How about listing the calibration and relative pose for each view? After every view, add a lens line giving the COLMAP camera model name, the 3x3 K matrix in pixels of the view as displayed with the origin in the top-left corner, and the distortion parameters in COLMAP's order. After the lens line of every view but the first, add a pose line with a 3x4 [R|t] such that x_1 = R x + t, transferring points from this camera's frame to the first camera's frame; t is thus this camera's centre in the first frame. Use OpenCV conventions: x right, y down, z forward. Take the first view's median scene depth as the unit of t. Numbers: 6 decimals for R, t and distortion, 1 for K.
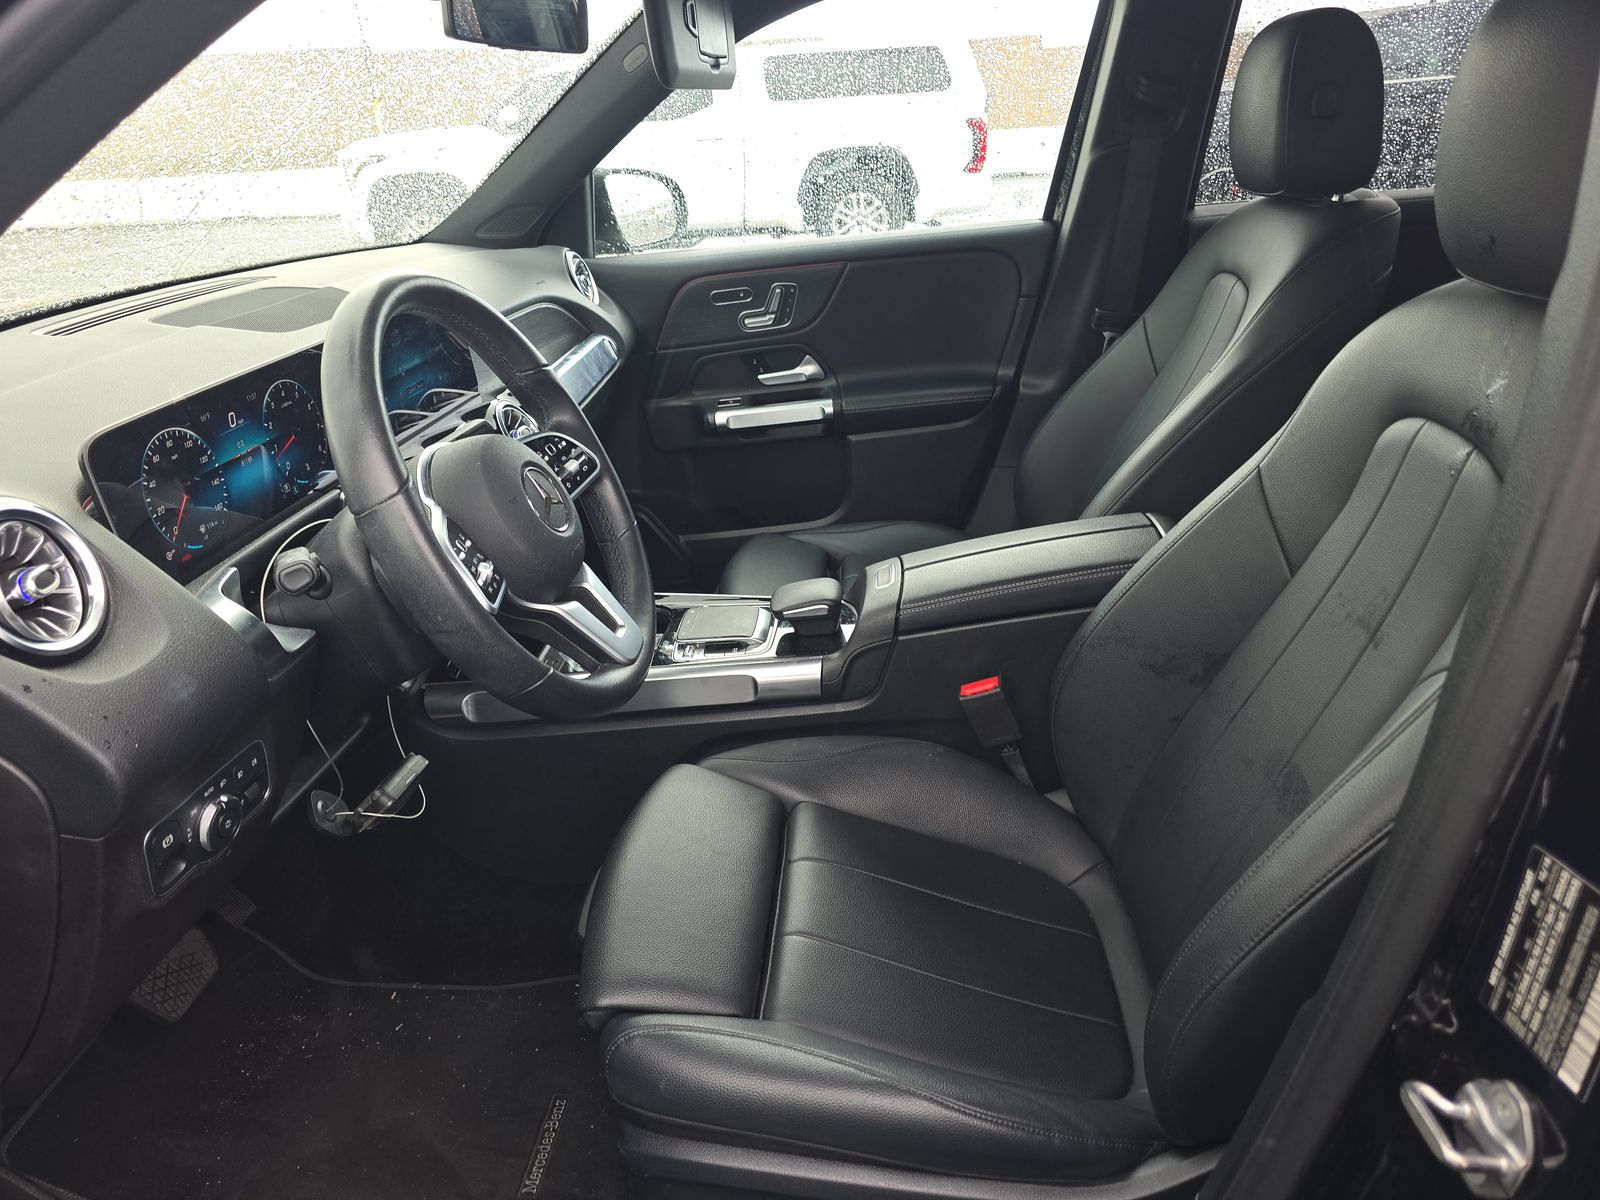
lens RADIAL K [[1064.6, 0, 801.2], [0, 1064.6, 601.4], [0, 0, 1]] dist [0.021292, -0.026804]
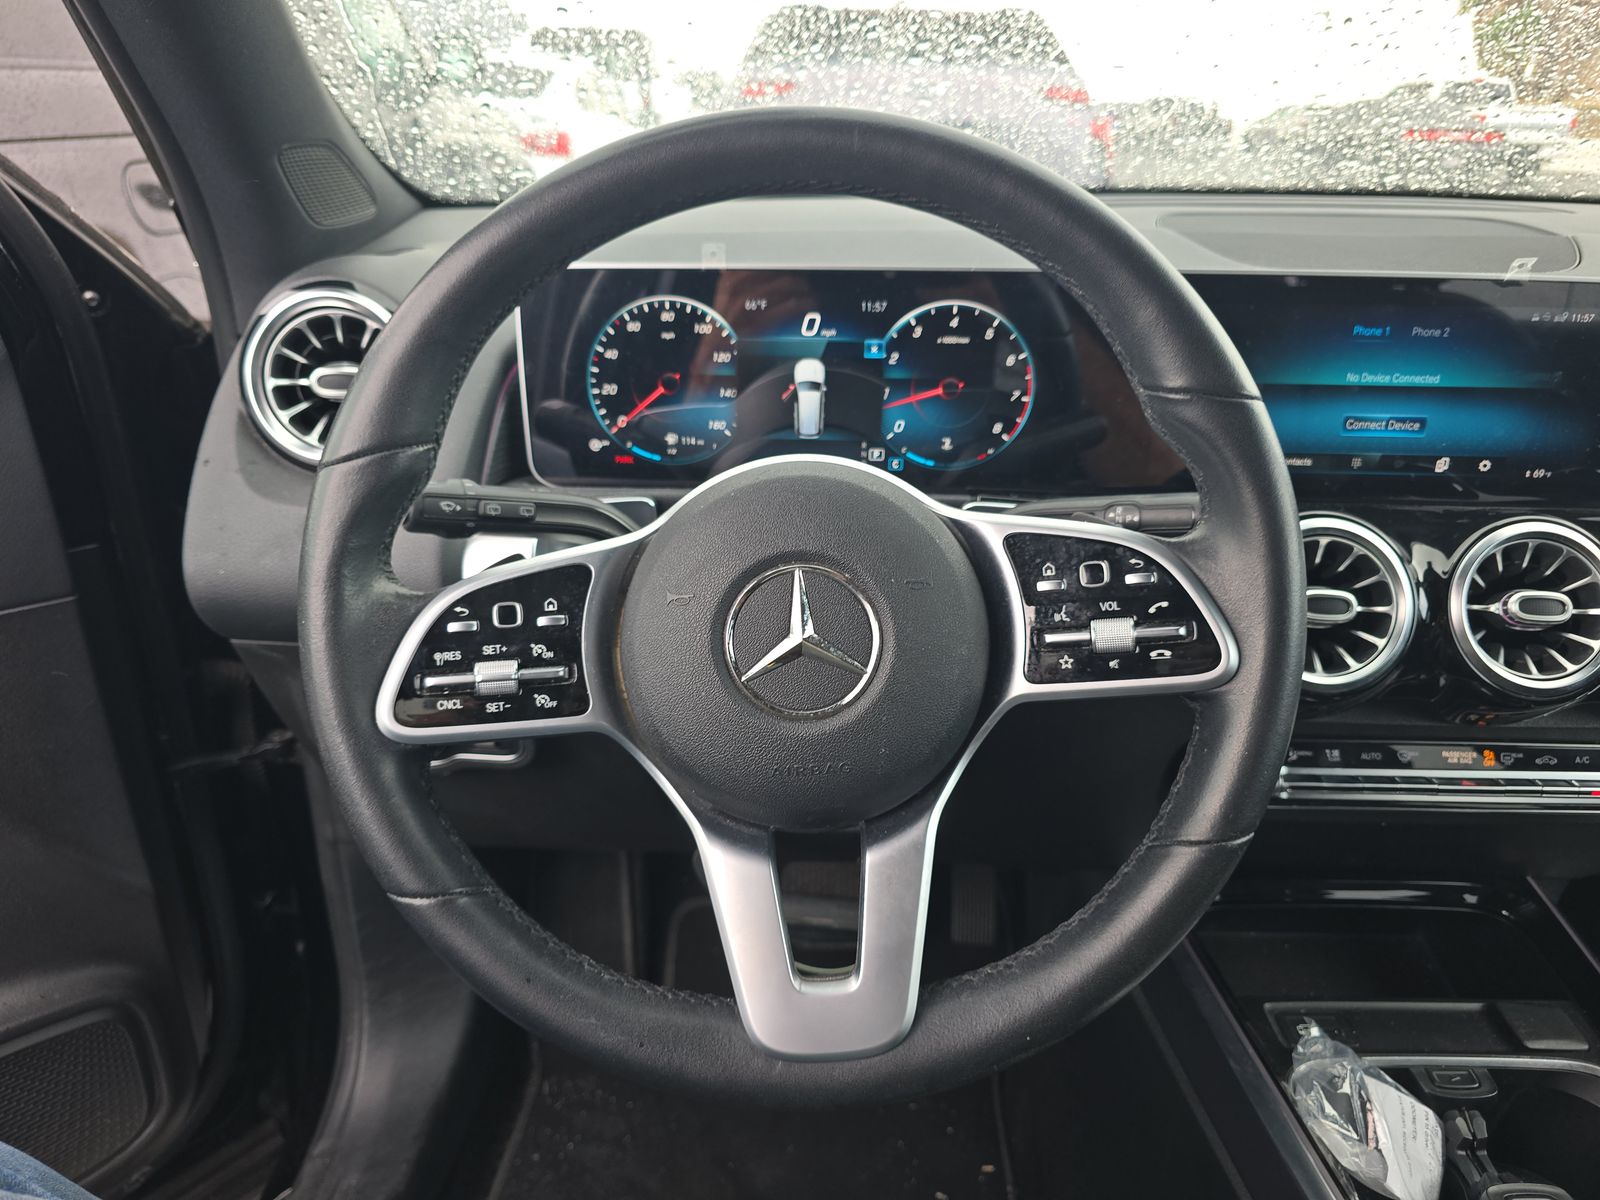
lens RADIAL K [[1064.6, 0, 813.2], [0, 1064.6, 601.3], [0, 0, 1]] dist [0.021292, -0.026804]
pose [[0.063830, 0.453040, -0.889202, 0.141068], [-0.423550, 0.819087, 0.386913, -0.266713], [0.903621, 0.351925, 0.244168, 0.827188]]
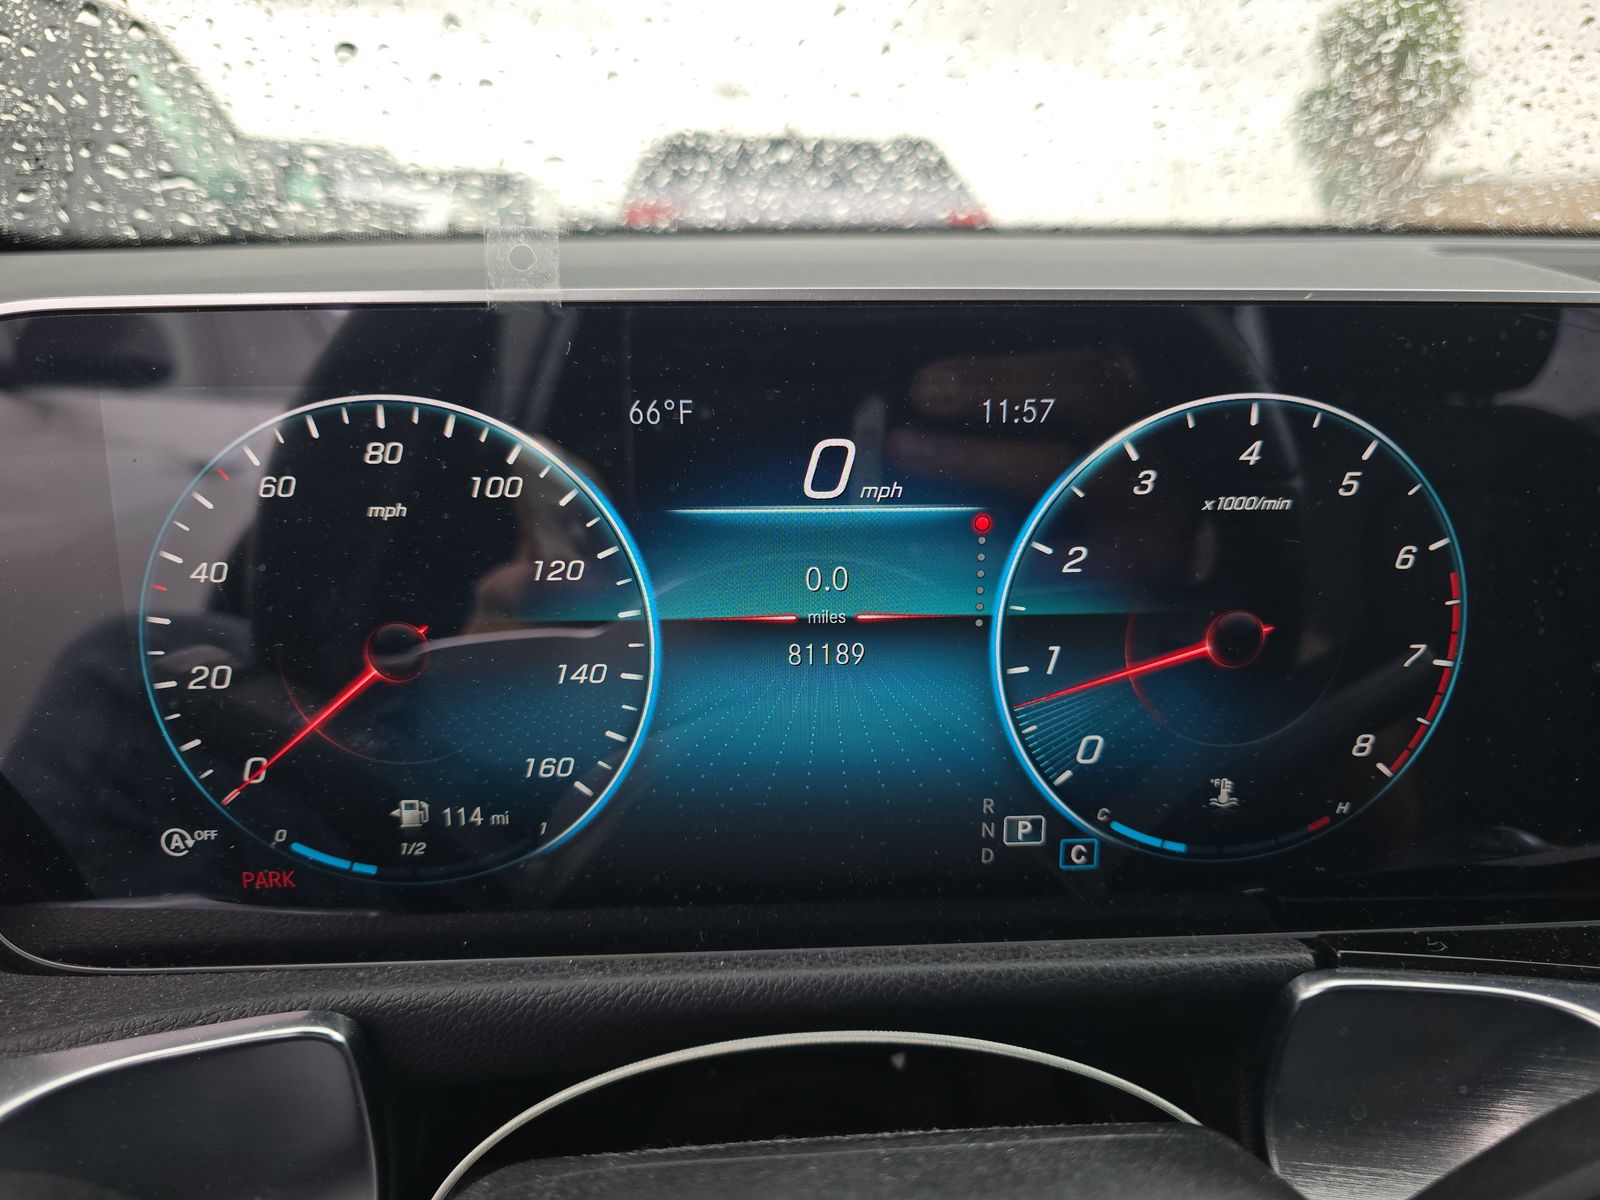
lens RADIAL K [[1064.6, 0, 793.0], [0, 1064.6, 600.0], [0, 0, 1]] dist [0.021292, -0.026804]
pose [[0.157825, 0.337387, -0.928041, -0.290567], [-0.418646, 0.874039, 0.246559, -0.182476], [0.894330, 0.349608, 0.279191, 0.866583]]
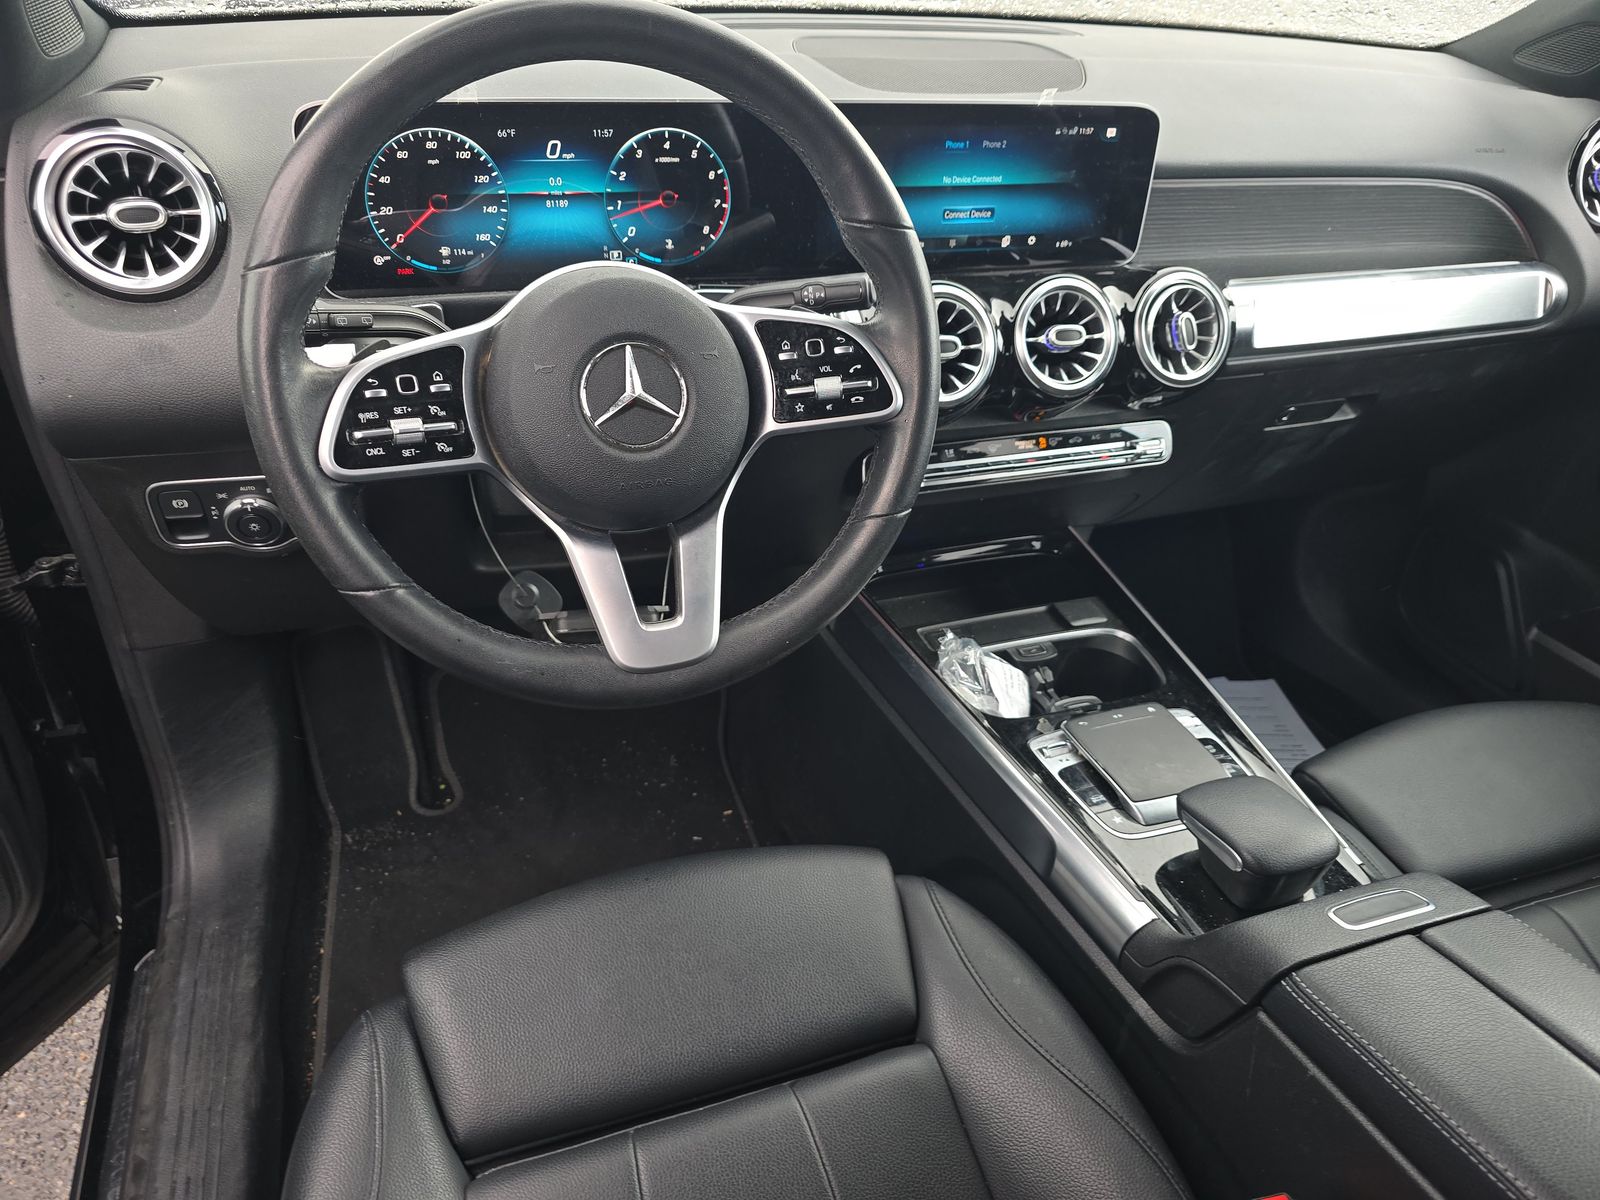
lens RADIAL K [[1064.6, 0, 788.3], [0, 1064.6, 600.7], [0, 0, 1]] dist [0.021292, -0.026804]
pose [[0.395827, 0.578078, -0.713545, 0.321000], [-0.448899, 0.799648, 0.398815, -0.280714], [0.801131, 0.162448, 0.576021, 0.664366]]
